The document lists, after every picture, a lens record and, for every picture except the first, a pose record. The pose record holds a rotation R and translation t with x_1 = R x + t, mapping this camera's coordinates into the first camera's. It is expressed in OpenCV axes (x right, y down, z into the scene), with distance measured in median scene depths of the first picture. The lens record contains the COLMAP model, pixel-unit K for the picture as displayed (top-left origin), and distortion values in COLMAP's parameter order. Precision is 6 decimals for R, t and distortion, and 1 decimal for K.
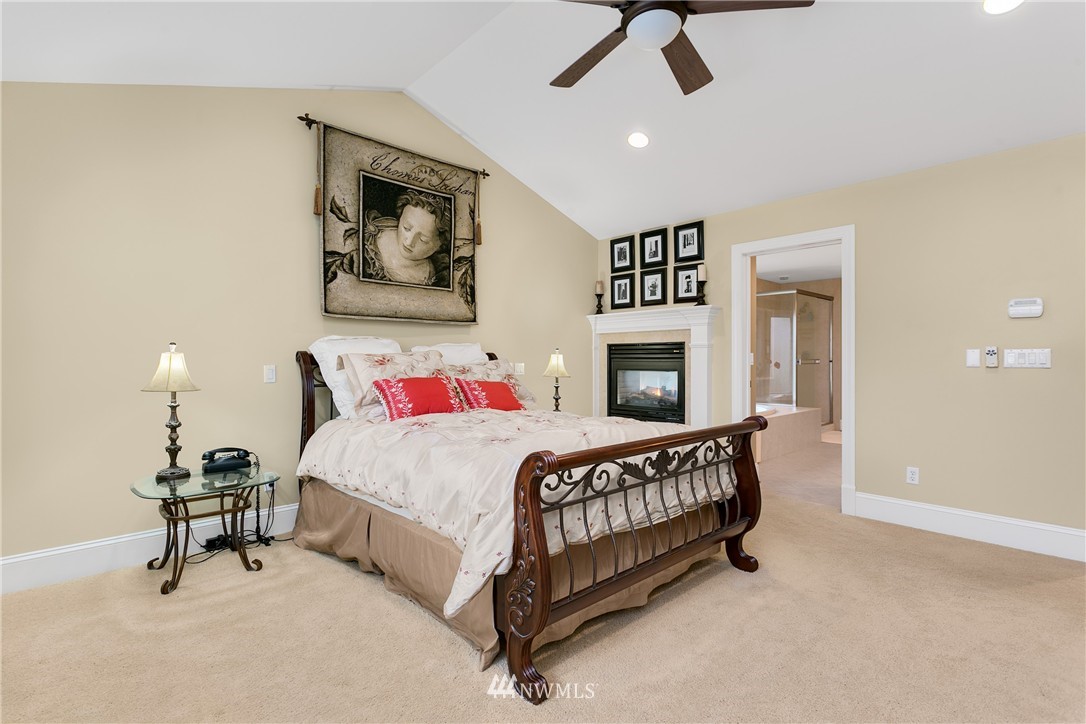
lens RADIAL K [[515.0, 0, 538.2], [0, 515.0, 365.7], [0, 0, 1]] dist [0.009149, -0.001229]
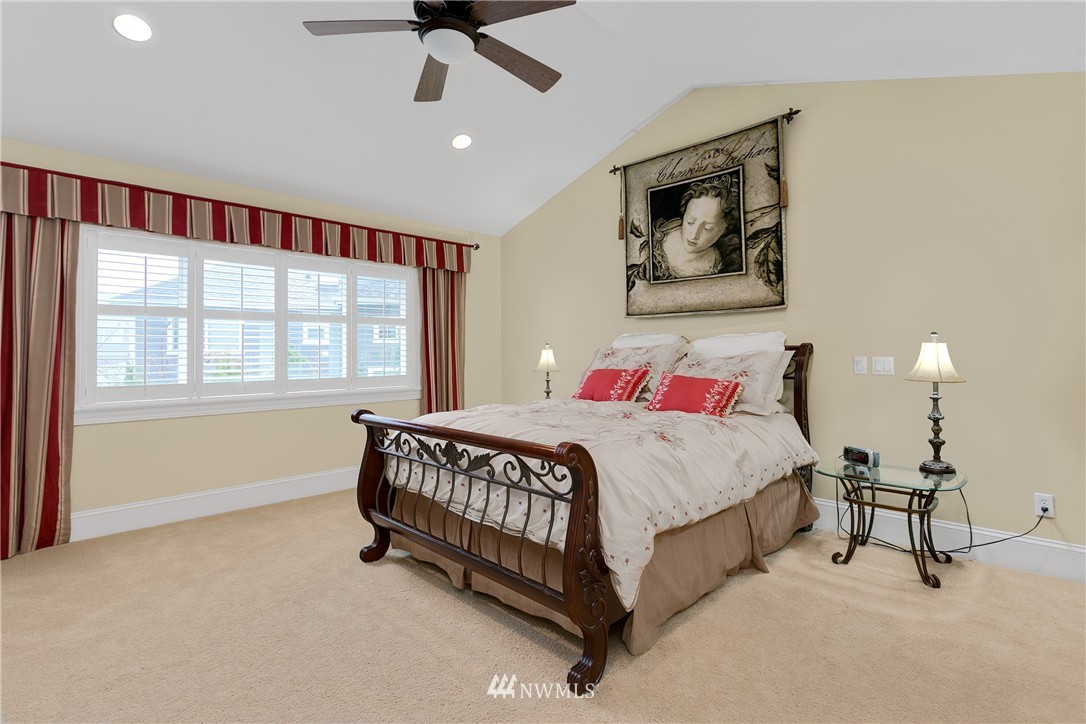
lens RADIAL K [[515.0, 0, 539.3], [0, 515.0, 353.6], [0, 0, 1]] dist [0.009149, -0.001229]
pose [[0.040975, 0.002694, -0.999157, 0.755607], [-0.006157, 0.999978, 0.002443, -0.010182], [0.999141, 0.006052, 0.040991, 0.671044]]
